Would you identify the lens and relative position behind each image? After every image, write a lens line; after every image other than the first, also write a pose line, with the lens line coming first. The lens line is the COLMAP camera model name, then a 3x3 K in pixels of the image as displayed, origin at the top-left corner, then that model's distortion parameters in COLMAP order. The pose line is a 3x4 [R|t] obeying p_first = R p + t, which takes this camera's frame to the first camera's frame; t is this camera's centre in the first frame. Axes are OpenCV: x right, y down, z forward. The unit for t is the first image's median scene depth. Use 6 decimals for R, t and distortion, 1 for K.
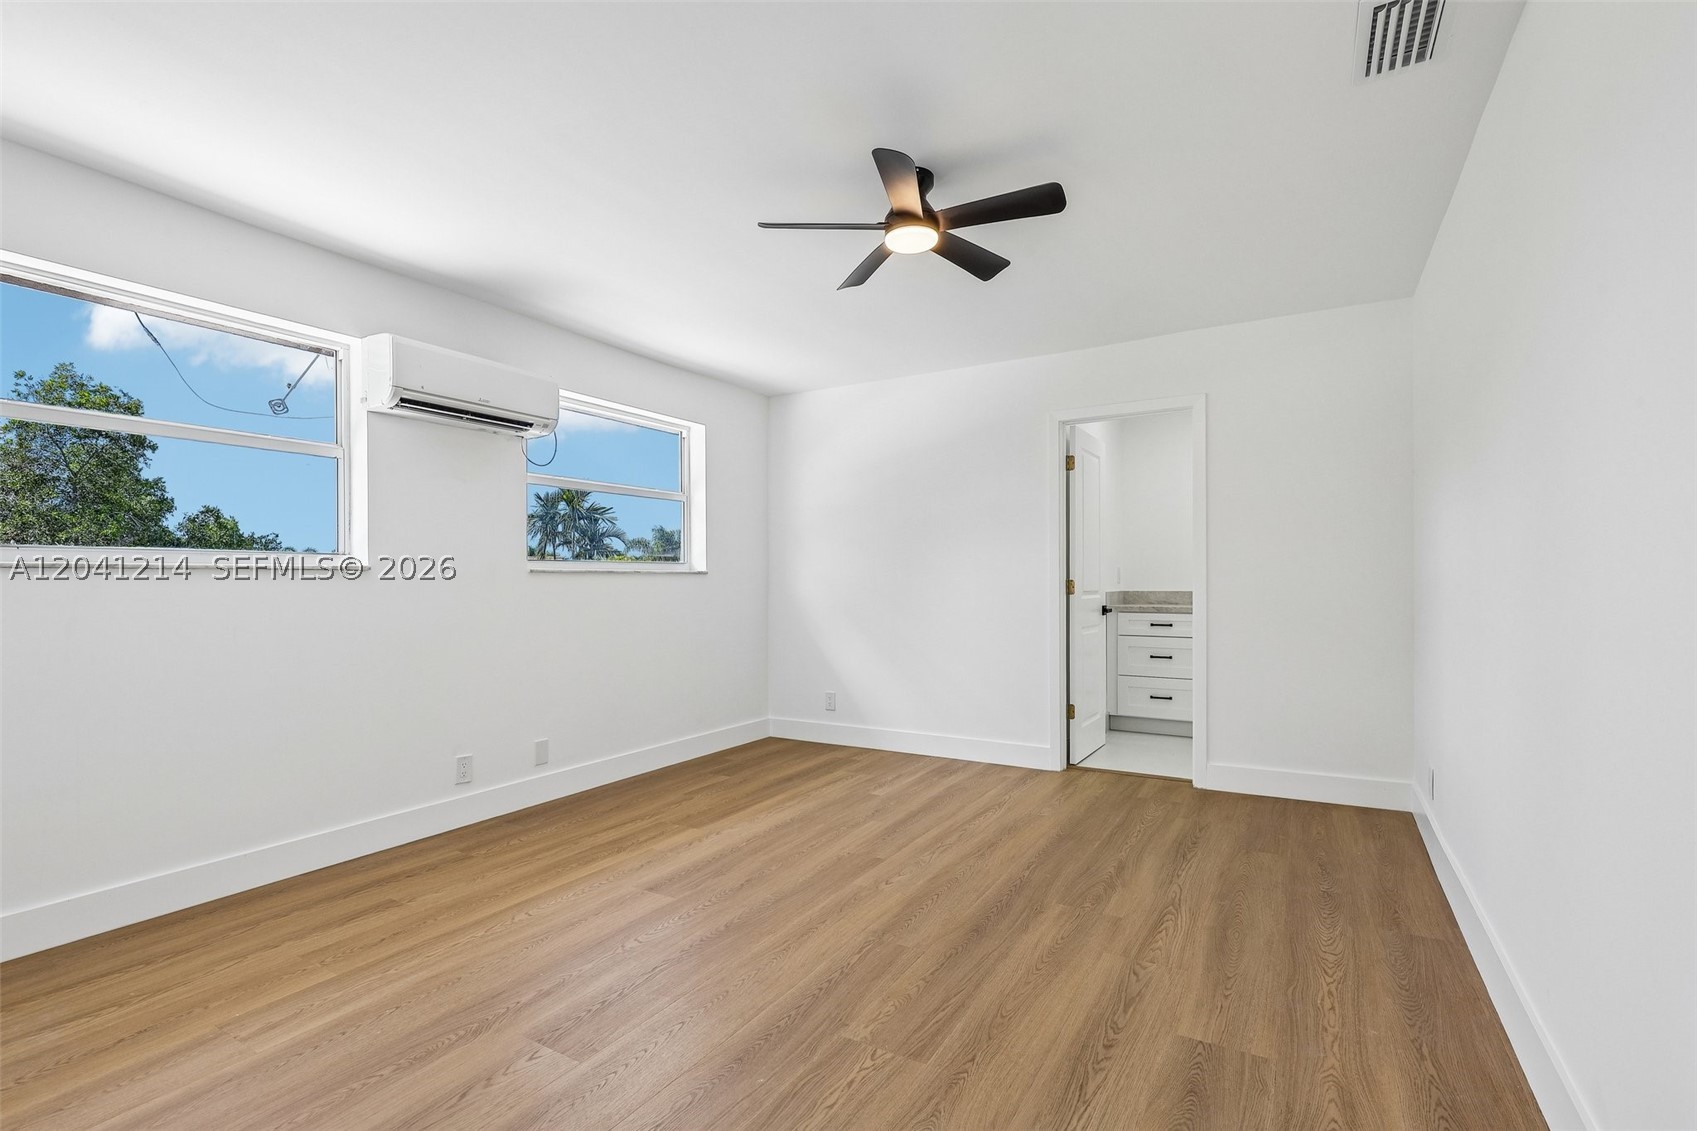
lens RADIAL K [[778.1, 0, 876.2], [0, 778.1, 585.1], [0, 0, 1]] dist [0.001063, 0.002143]
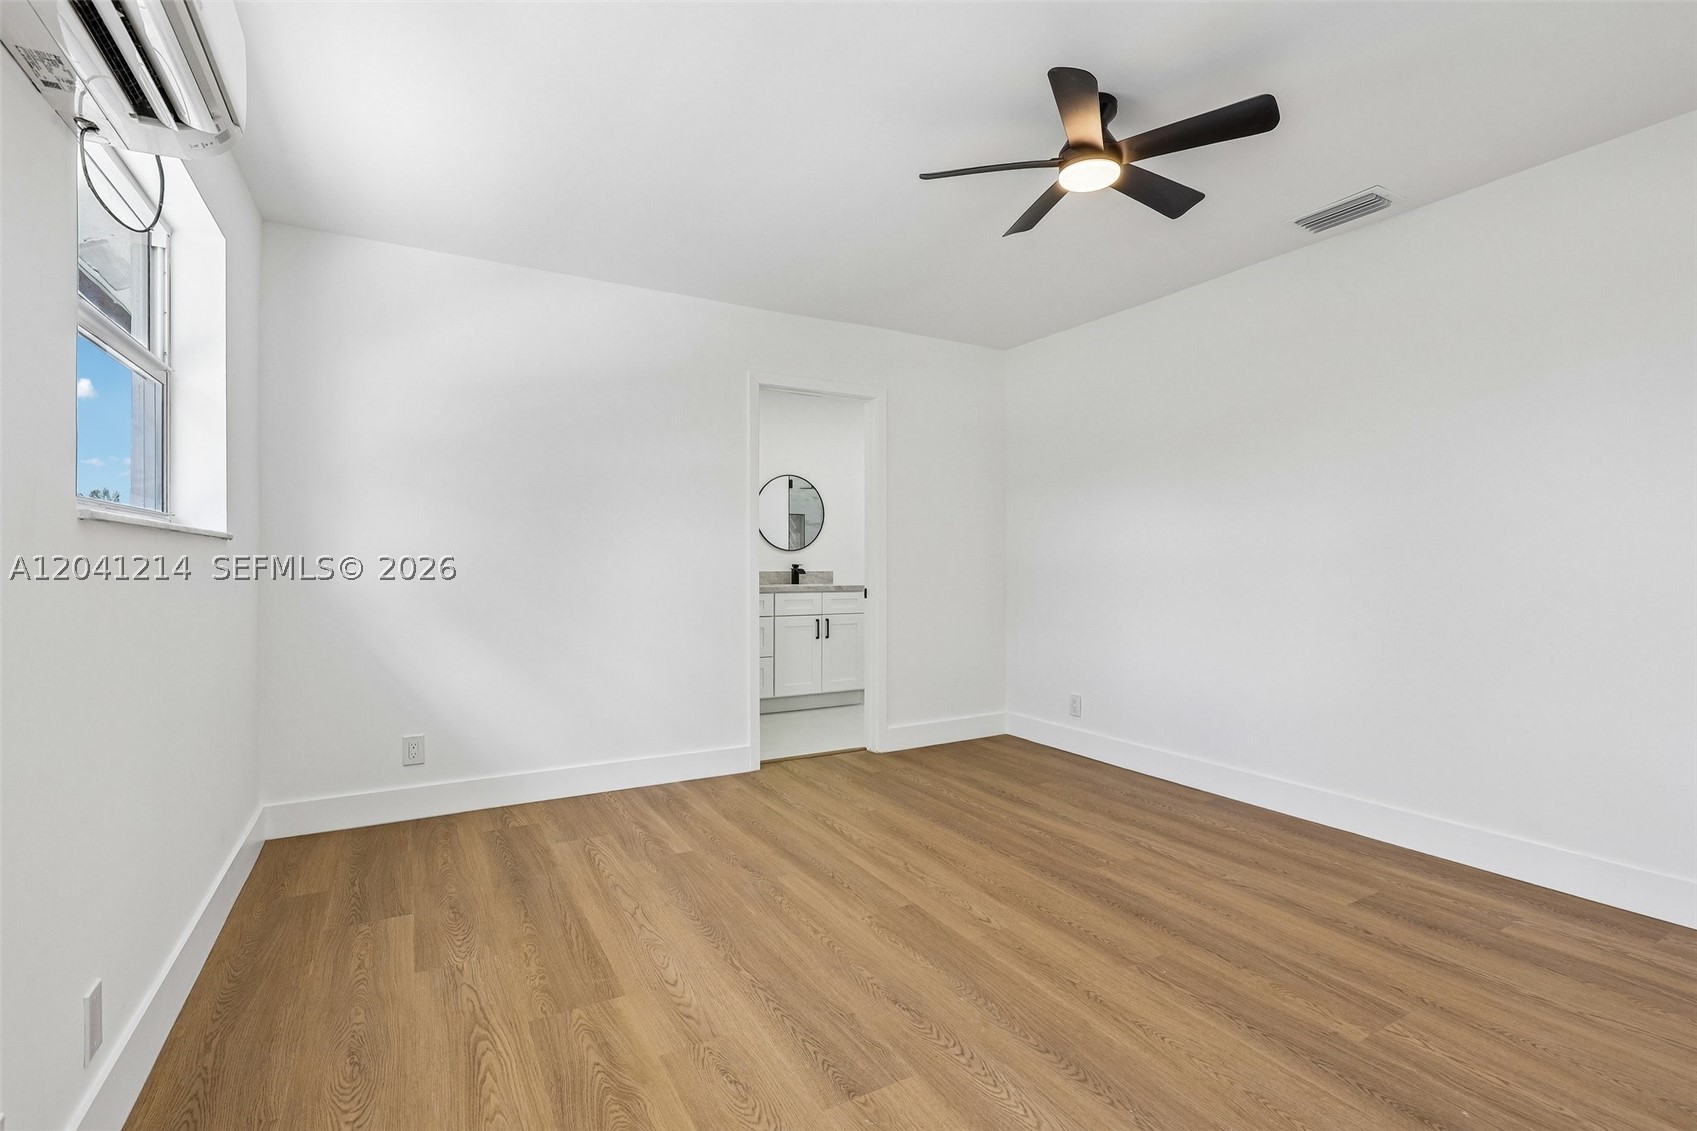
lens RADIAL K [[778.1, 0, 863.6], [0, 778.1, 568.4], [0, 0, 1]] dist [0.001063, 0.002143]
pose [[0.499592, -0.000826, 0.866261, -0.695987], [-0.001323, 0.999998, 0.001717, 0.004743], [-0.866260, -0.002004, 0.499589, 0.631547]]
